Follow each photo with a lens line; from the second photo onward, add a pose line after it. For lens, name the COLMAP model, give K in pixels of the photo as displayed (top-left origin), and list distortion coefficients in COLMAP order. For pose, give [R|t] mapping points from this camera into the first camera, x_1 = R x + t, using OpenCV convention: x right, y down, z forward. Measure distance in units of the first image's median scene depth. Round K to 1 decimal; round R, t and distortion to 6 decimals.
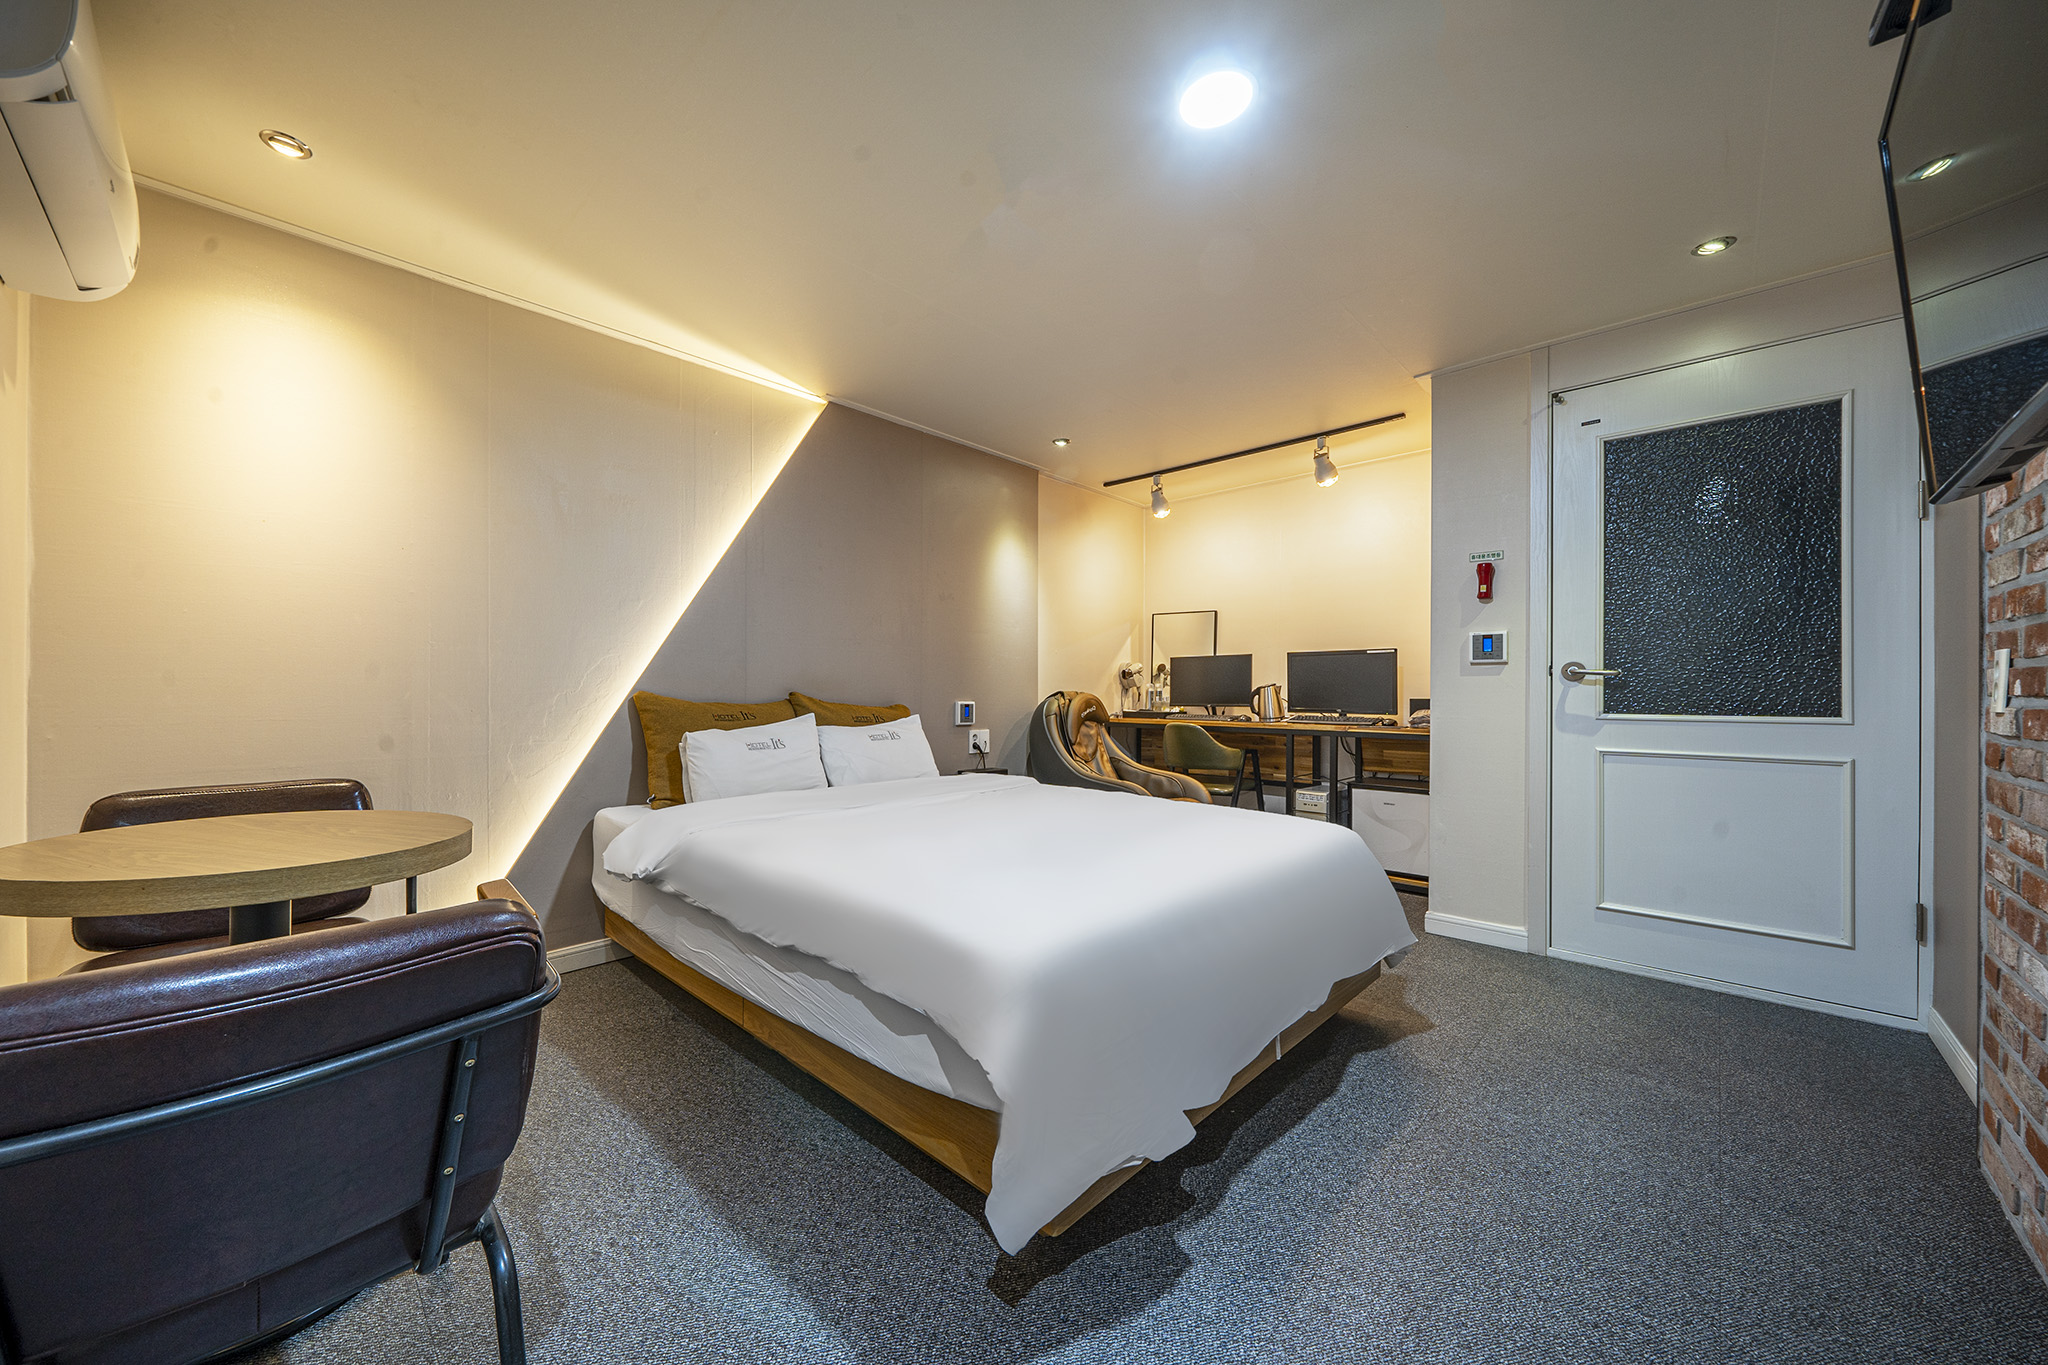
lens RADIAL K [[721.0, 0, 1012.8], [0, 721.0, 691.1], [0, 0, 1]] dist [-0.005595, 0.000700]
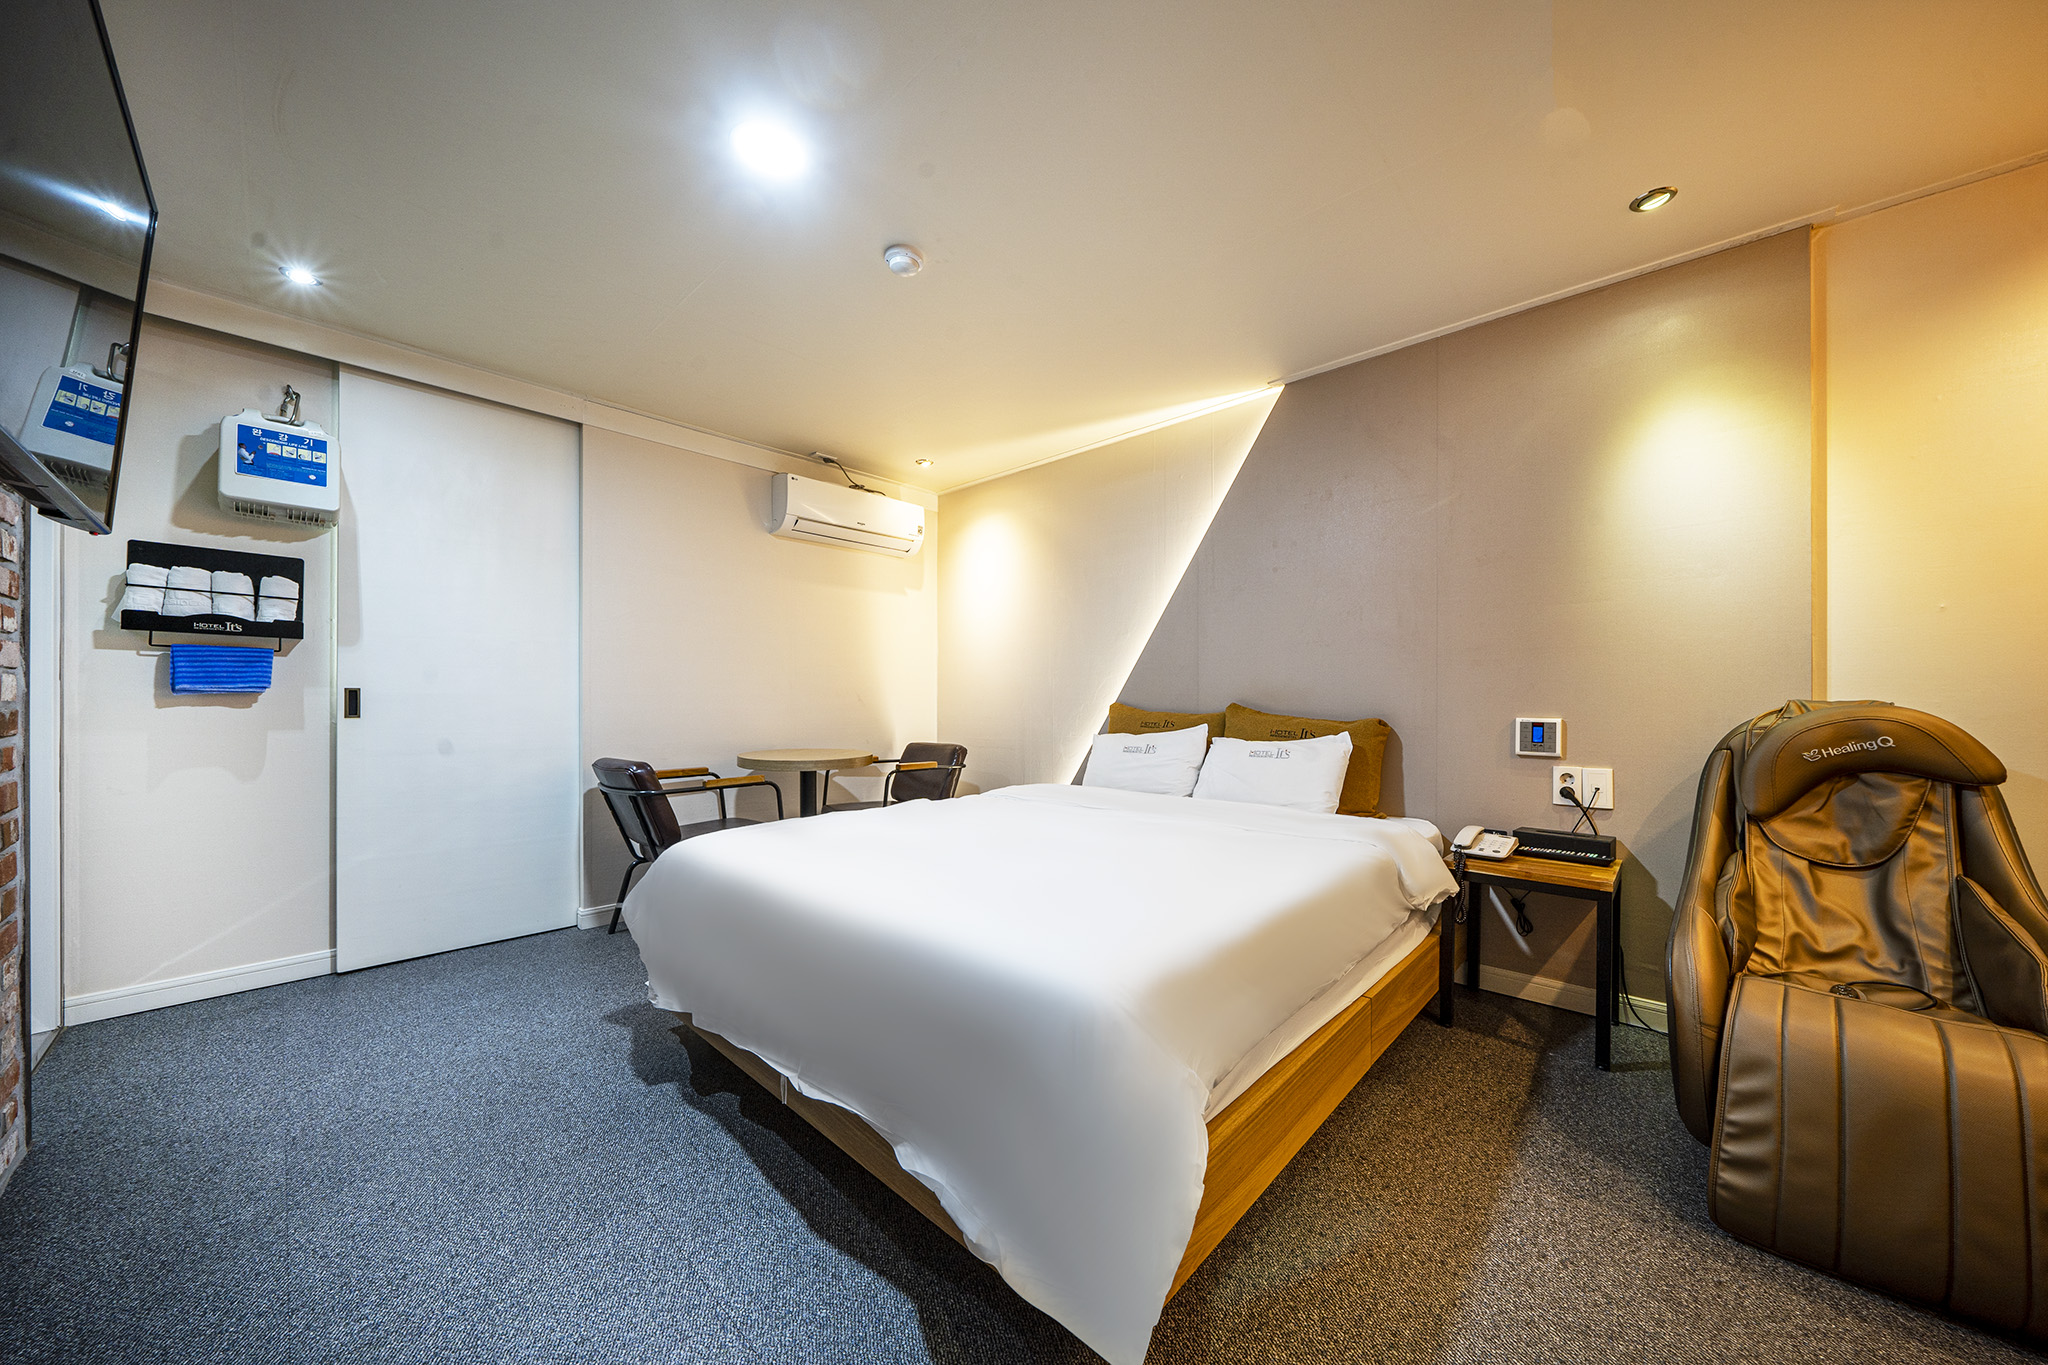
lens RADIAL K [[721.0, 0, 1013.1], [0, 721.0, 694.6], [0, 0, 1]] dist [-0.005595, 0.000700]
pose [[0.006525, -0.014943, -0.999867, 0.577949], [-0.000137, 0.999888, -0.014944, 0.004487], [0.999979, 0.000235, 0.006522, 0.576582]]
